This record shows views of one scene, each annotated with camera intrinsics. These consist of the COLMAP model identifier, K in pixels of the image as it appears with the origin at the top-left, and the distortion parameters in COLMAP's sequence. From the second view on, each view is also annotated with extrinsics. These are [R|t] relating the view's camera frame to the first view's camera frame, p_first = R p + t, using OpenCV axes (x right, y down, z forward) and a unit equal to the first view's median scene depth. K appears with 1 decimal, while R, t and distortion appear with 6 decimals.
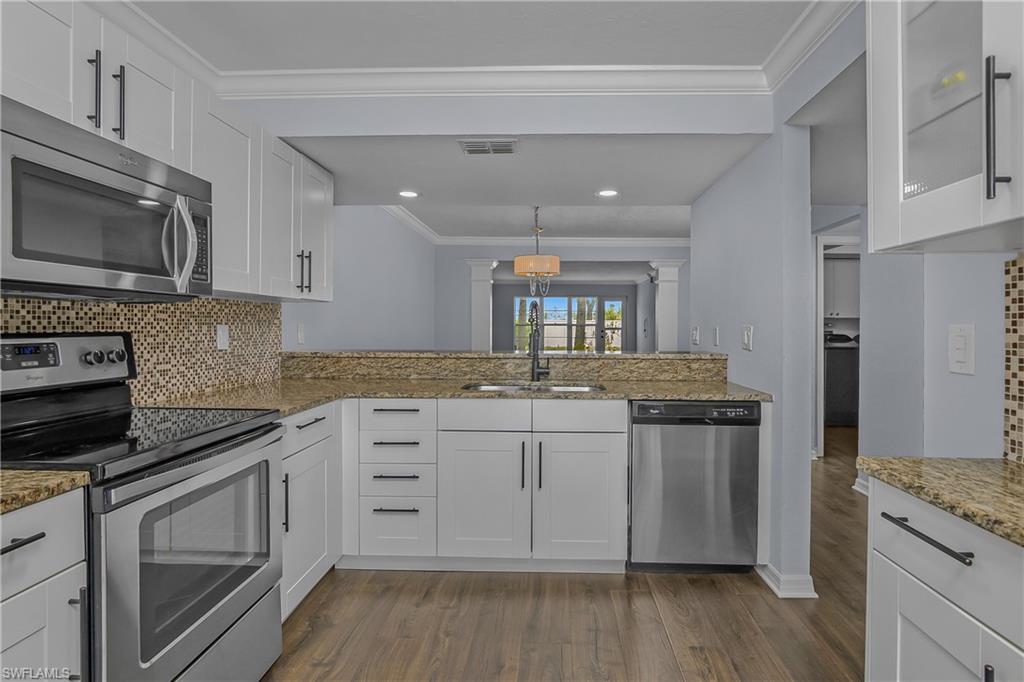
lens RADIAL K [[511.6, 0, 528.6], [0, 511.6, 330.0], [0, 0, 1]] dist [-0.012910, -0.000442]
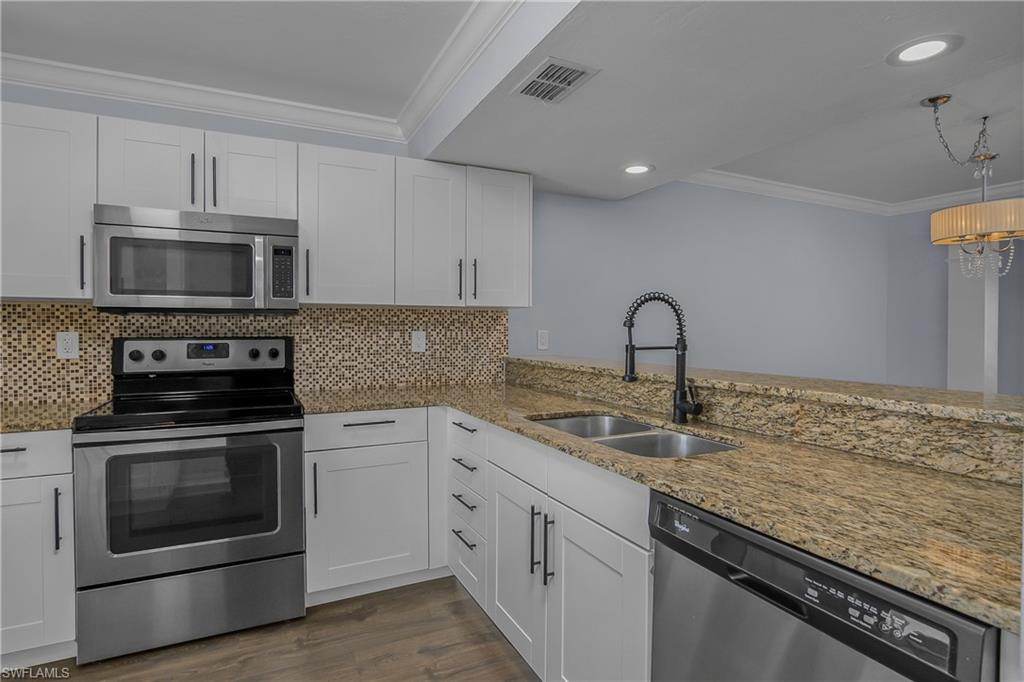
lens RADIAL K [[511.6, 0, 528.6], [0, 511.6, 330.0], [0, 0, 1]] dist [-0.012910, -0.000442]
pose [[0.472408, -0.001957, -0.881378, 0.643182], [-0.005662, 0.999970, -0.005255, -0.009186], [0.881362, 0.007473, 0.472383, 0.756771]]
